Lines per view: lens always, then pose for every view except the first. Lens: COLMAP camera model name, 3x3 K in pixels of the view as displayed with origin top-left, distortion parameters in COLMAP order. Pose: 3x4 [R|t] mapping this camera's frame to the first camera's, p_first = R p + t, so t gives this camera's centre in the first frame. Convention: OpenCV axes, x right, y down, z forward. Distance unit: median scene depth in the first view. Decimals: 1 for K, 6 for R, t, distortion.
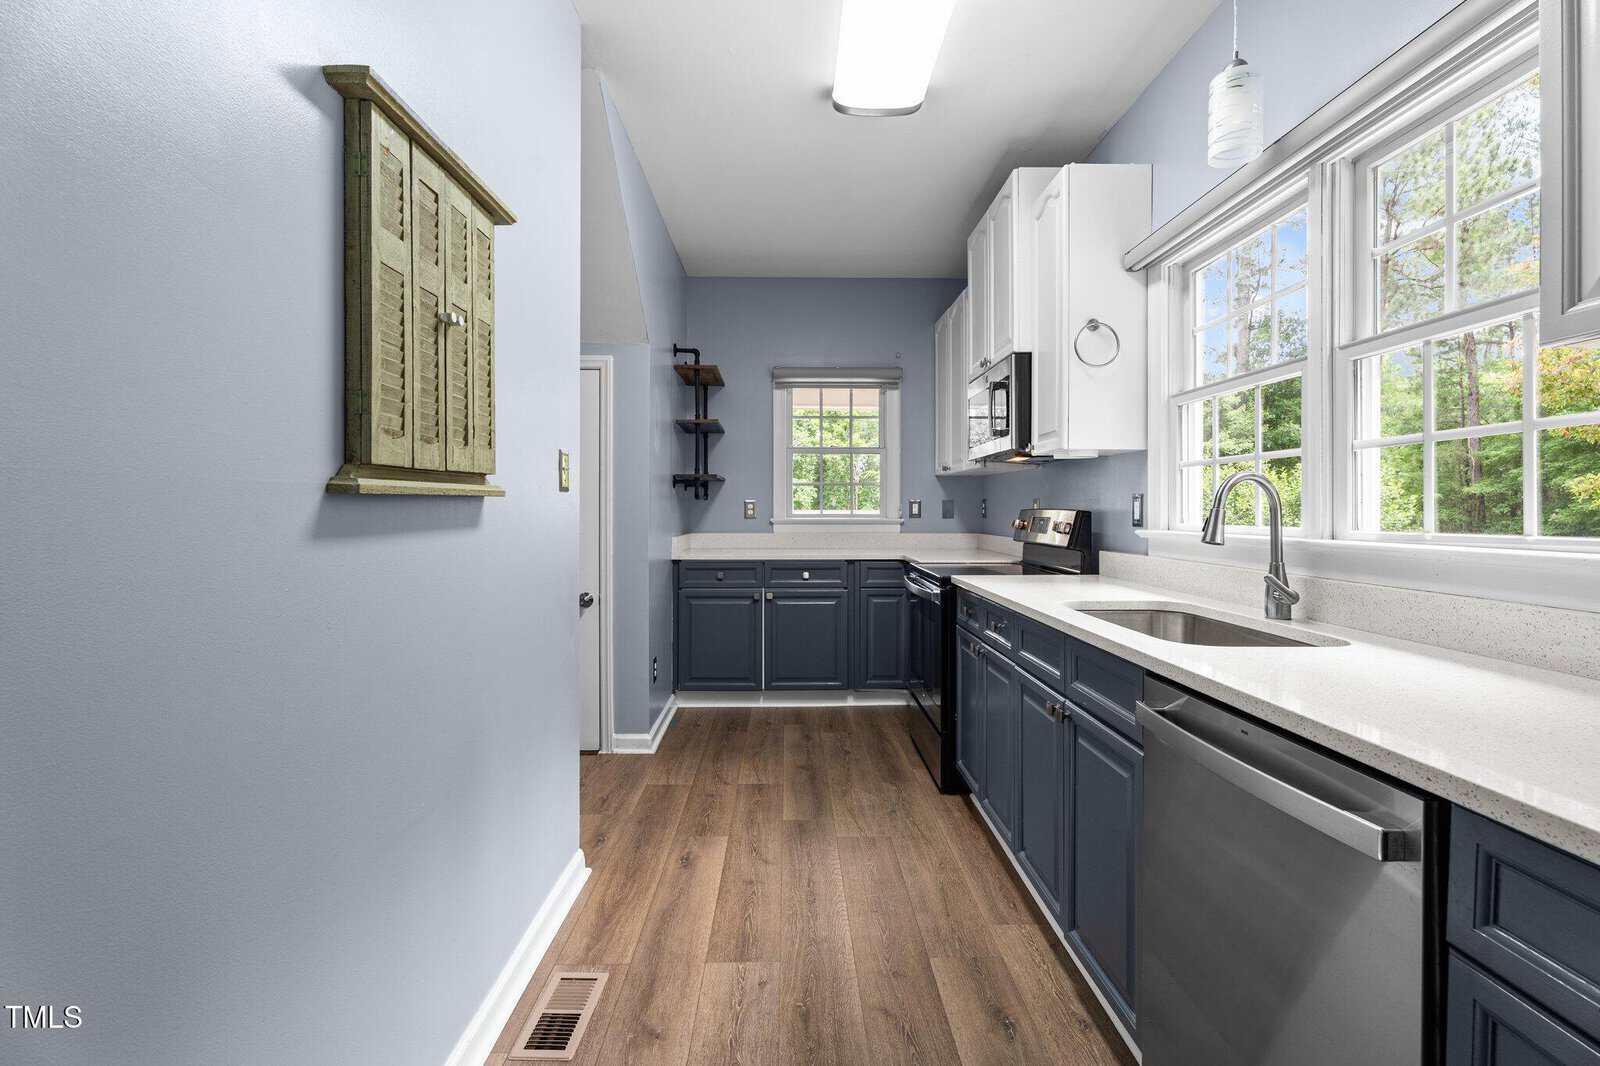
lens RADIAL K [[720.6, 0, 795.1], [0, 720.6, 509.4], [0, 0, 1]] dist [0.000948, -0.001688]
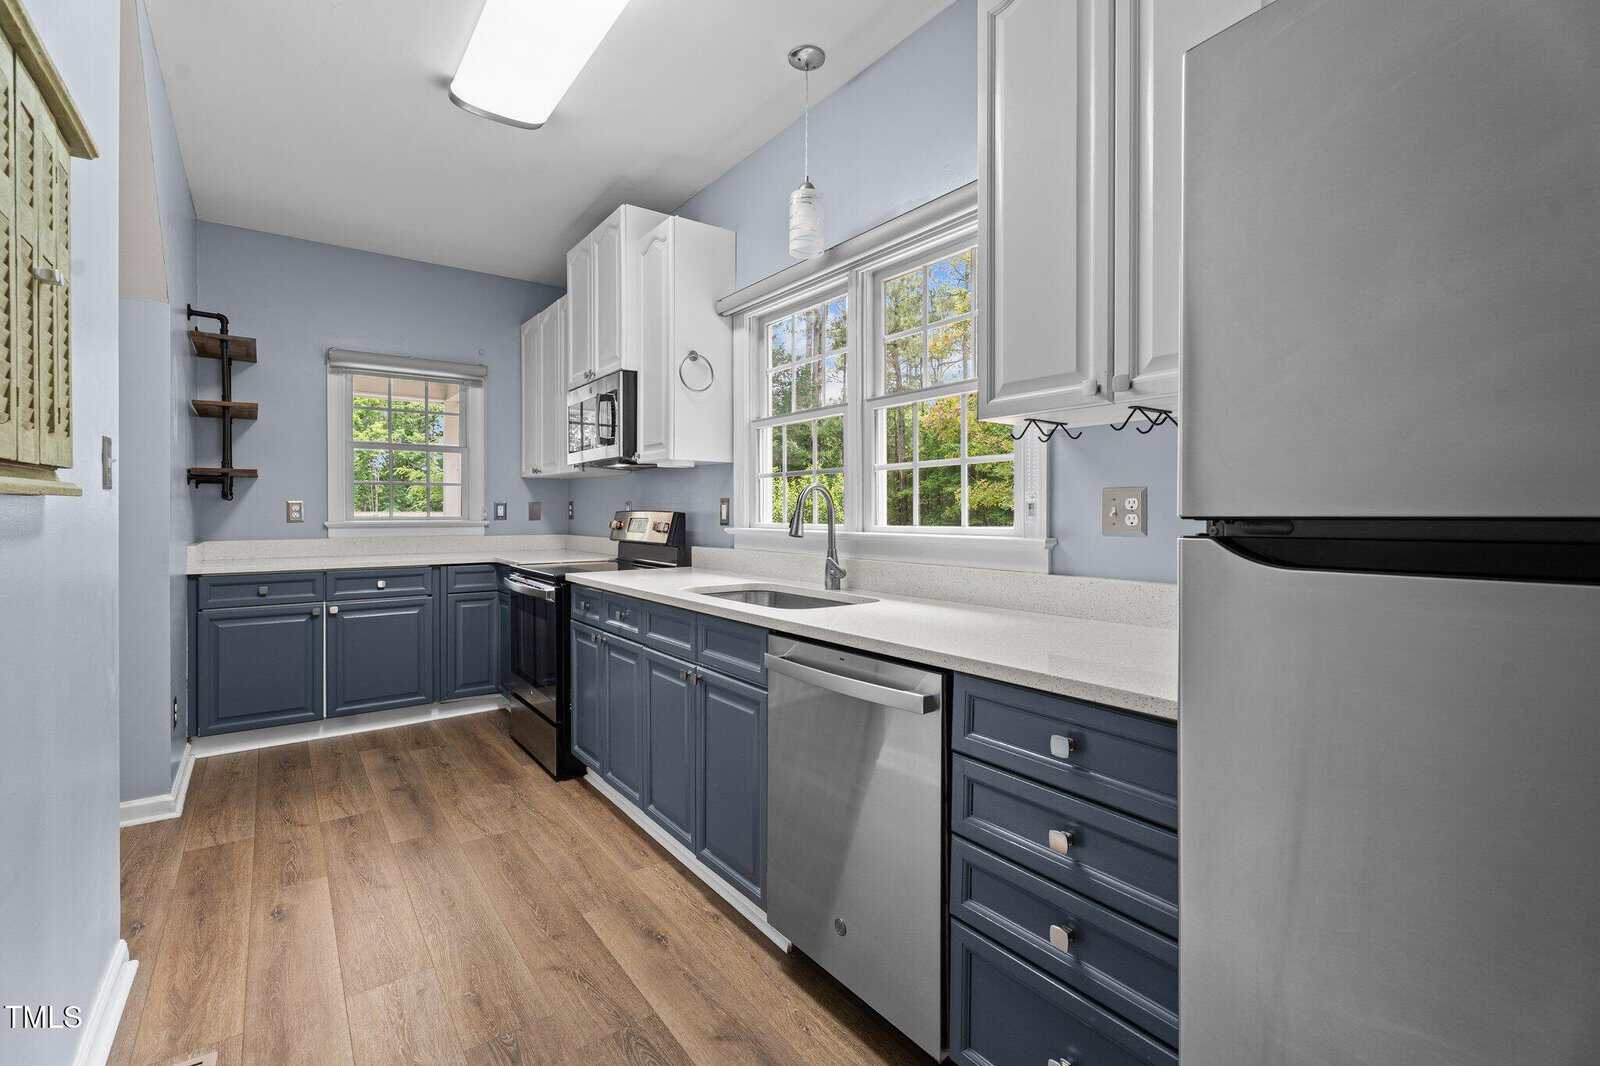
lens RADIAL K [[720.6, 0, 807.7], [0, 720.6, 513.7], [0, 0, 1]] dist [0.000948, -0.001688]
pose [[0.809144, -0.002883, 0.587604, -0.140180], [0.000698, 0.999992, 0.003945, -0.000567], [-0.587610, -0.002782, 0.809139, -0.078867]]
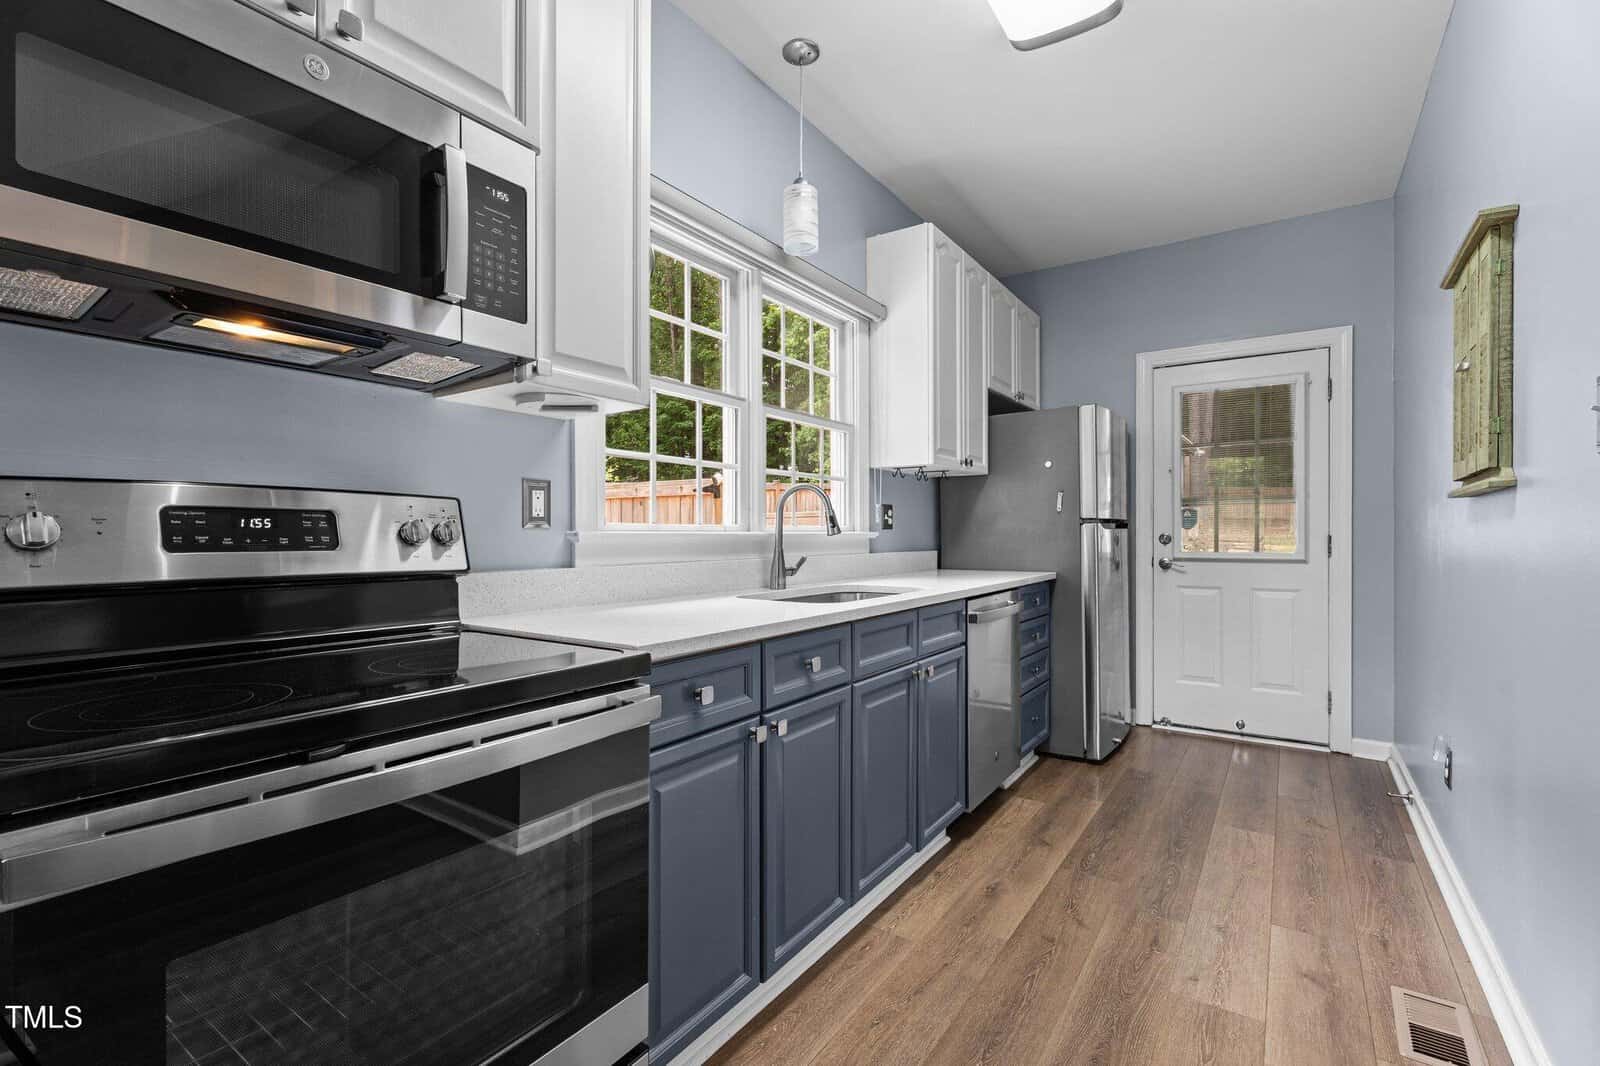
lens RADIAL K [[720.6, 0, 802.9], [0, 720.6, 533.0], [0, 0, 1]] dist [0.000948, -0.001688]
pose [[-0.823096, 0.000190, 0.567903, -0.119142], [0.002879, 0.999988, 0.003838, 0.028886], [-0.567895, 0.004794, -0.823087, 1.523289]]
